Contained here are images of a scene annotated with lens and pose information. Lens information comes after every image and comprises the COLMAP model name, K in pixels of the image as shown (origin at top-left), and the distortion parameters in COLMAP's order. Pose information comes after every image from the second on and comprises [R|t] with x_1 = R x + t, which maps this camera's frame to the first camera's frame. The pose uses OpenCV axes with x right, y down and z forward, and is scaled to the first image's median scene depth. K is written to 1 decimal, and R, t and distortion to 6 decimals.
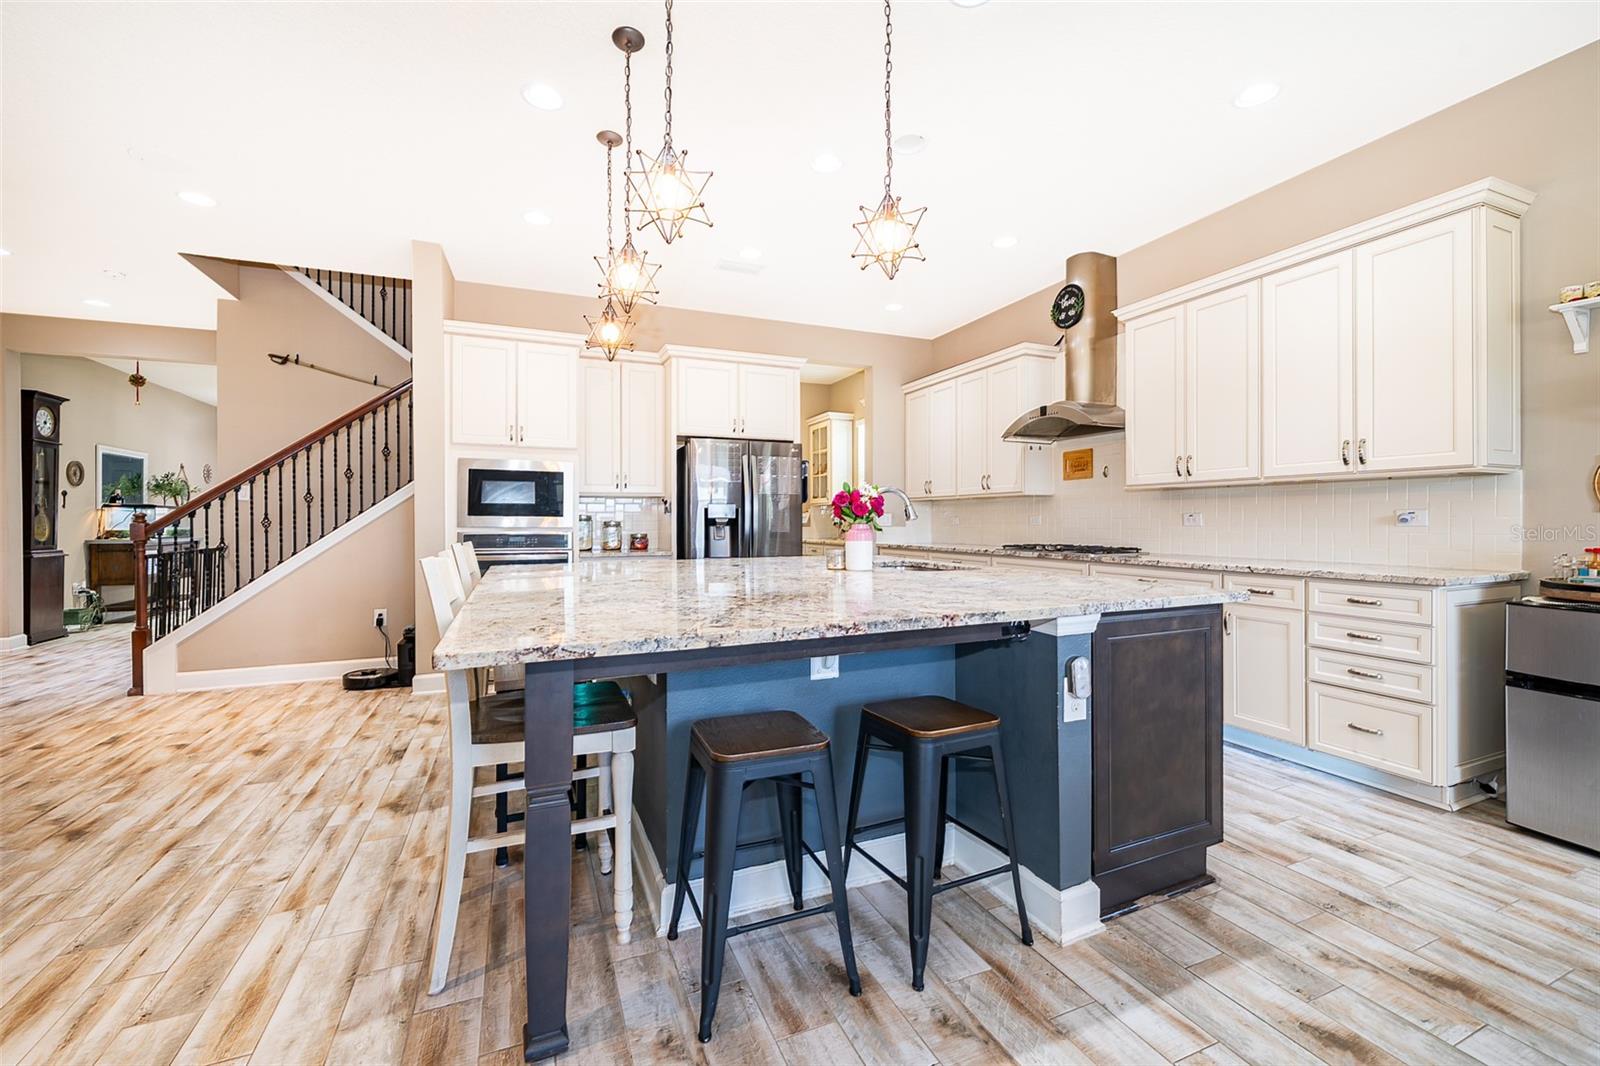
lens RADIAL K [[650.7, 0, 804.5], [0, 650.7, 524.4], [0, 0, 1]] dist [-0.000649, 0.000049]
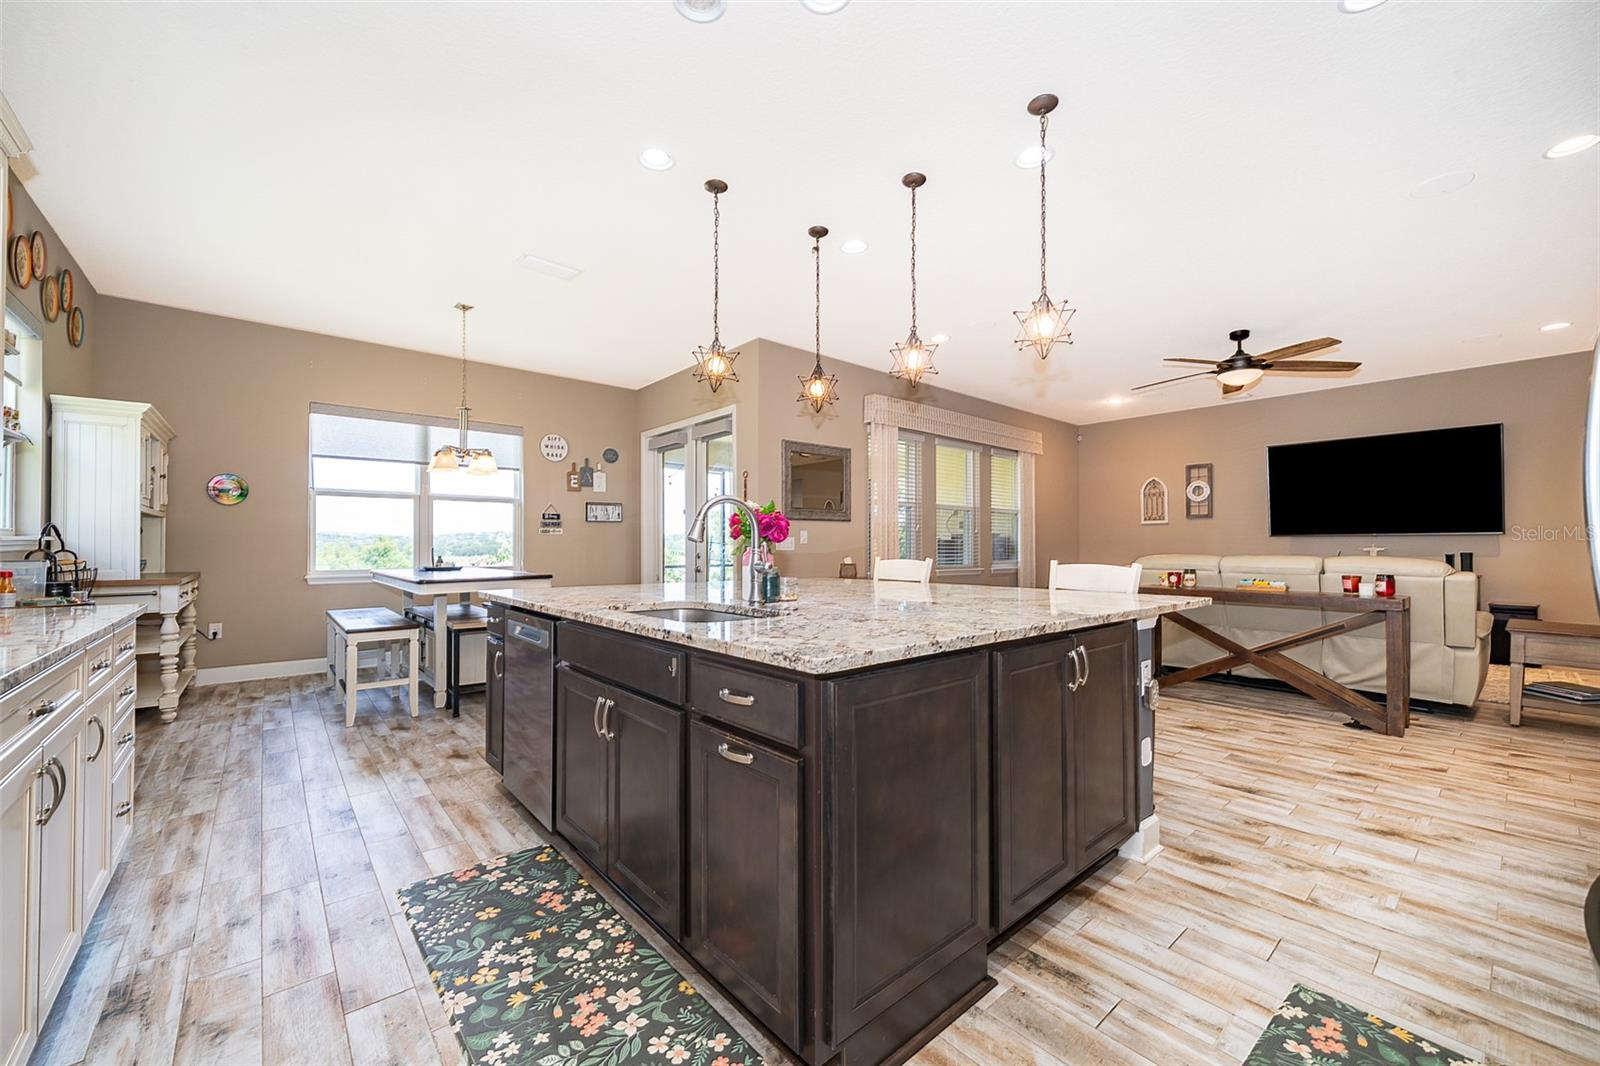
lens RADIAL K [[625.5, 0, 790.0], [0, 625.5, 536.8], [0, 0, 1]] dist [-0.001118, 0.000177]
pose [[-0.960653, -0.001531, -0.277746, 0.326676], [0.001026, 0.999958, -0.009059, -0.008008], [0.277748, -0.008988, -0.960612, 2.158077]]
